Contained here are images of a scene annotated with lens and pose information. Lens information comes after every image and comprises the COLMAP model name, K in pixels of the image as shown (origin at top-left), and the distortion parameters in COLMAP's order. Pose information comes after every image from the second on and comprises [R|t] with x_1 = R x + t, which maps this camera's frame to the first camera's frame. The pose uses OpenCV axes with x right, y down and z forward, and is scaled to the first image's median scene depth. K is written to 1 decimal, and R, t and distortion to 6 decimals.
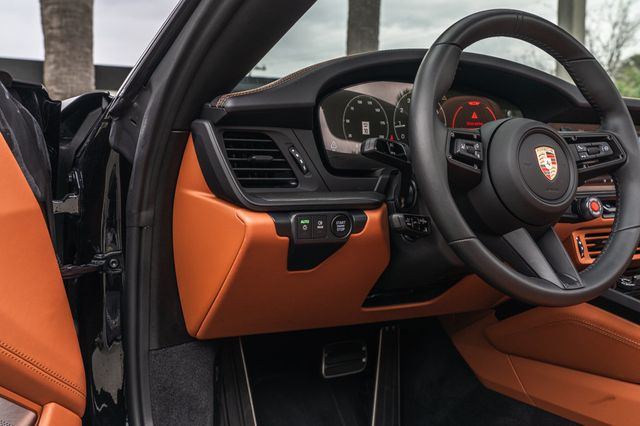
lens RADIAL K [[736.7, 0, 324.6], [0, 736.7, 214.0], [0, 0, 1]] dist [0.087824, 0.000000]
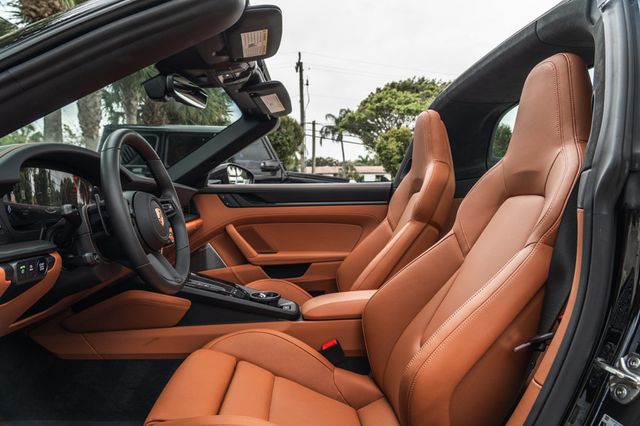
lens RADIAL K [[434.3, 0, 309.8], [0, 434.3, 208.2], [0, 0, 1]] dist [-0.010357, 0.009800]
pose [[0.509908, -0.026400, 0.859824, -0.416696], [0.068255, 0.997619, -0.009847, -0.050599], [-0.857517, 0.063709, 0.510496, 0.128173]]
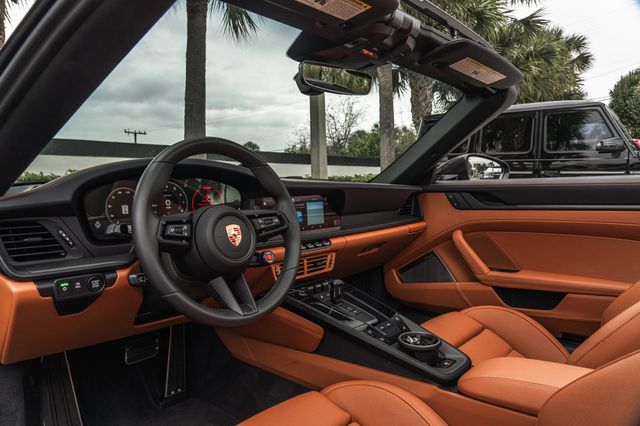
lens RADIAL K [[434.3, 0, 315.5], [0, 434.3, 213.9], [0, 0, 1]] dist [-0.010357, 0.009800]
pose [[0.958965, -0.037686, 0.281009, 0.197644], [0.041915, 0.999080, -0.009050, -0.093199], [-0.280409, 0.020457, 0.959663, 0.056322]]
